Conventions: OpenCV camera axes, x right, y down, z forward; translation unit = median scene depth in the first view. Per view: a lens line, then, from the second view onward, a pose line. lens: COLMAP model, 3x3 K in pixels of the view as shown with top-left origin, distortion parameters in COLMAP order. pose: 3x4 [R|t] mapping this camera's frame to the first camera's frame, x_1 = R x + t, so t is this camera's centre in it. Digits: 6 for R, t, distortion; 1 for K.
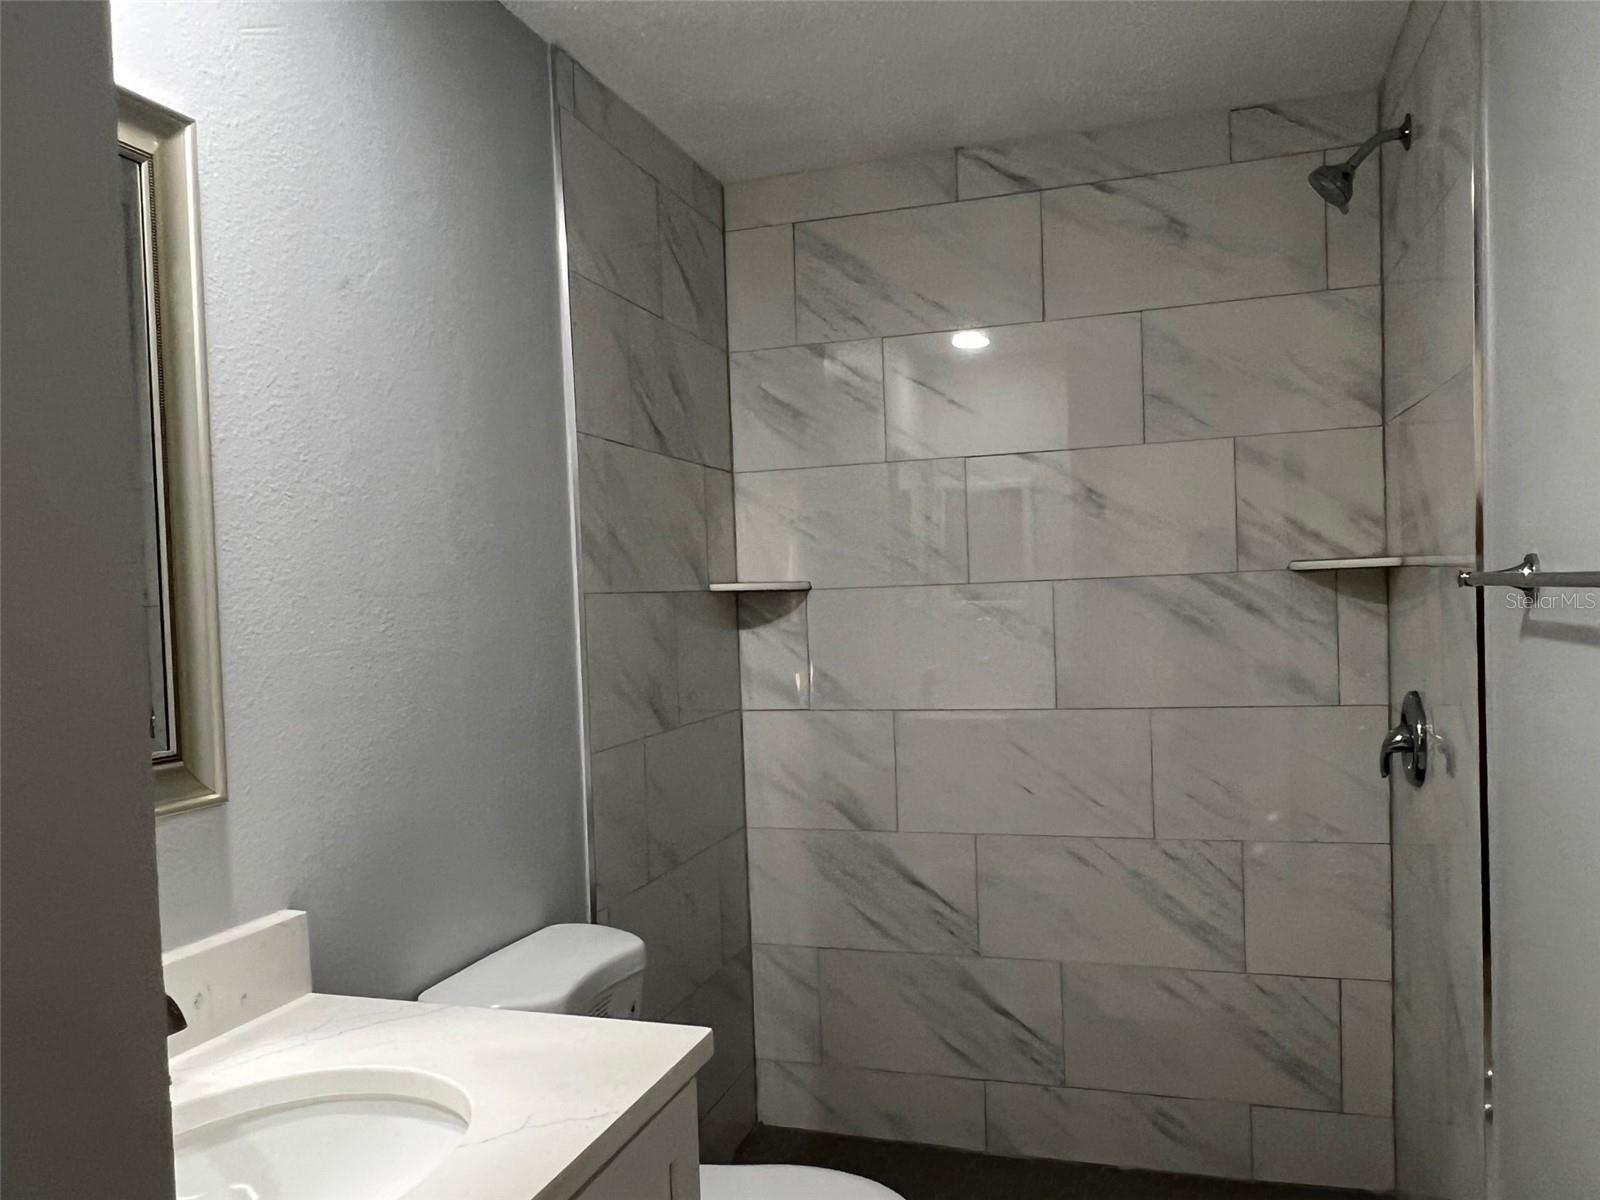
lens RADIAL K [[1217.7, 0, 796.2], [0, 1217.7, 647.1], [0, 0, 1]] dist [0.010388, 0.001833]
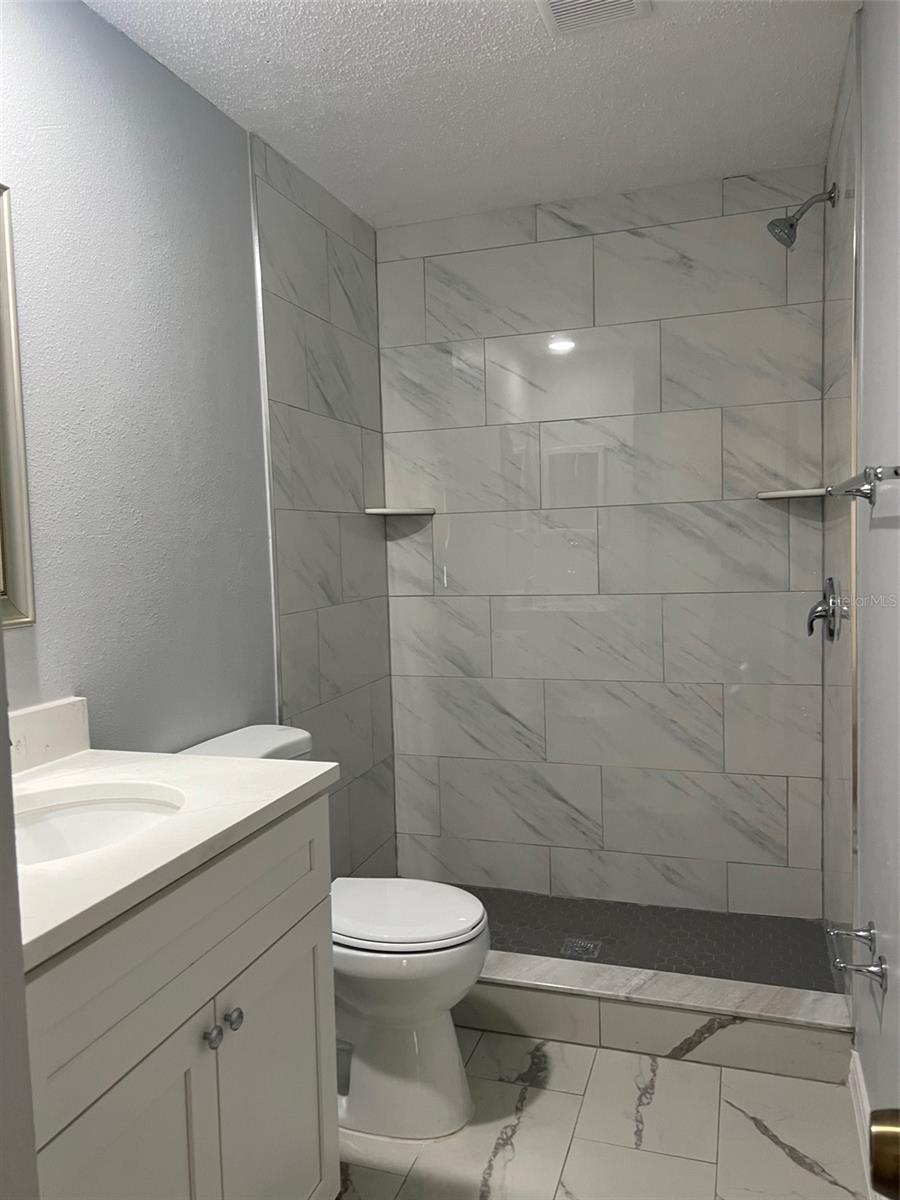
lens RADIAL K [[899.2, 0, 450.7], [0, 899.2, 603.3], [0, 0, 1]] dist [0.075788, -0.071217]
pose [[0.999959, 0.006355, -0.006452, 0.042978], [-0.006163, 0.999546, 0.029486, 0.032090], [0.006636, -0.029445, 0.999544, -0.094566]]
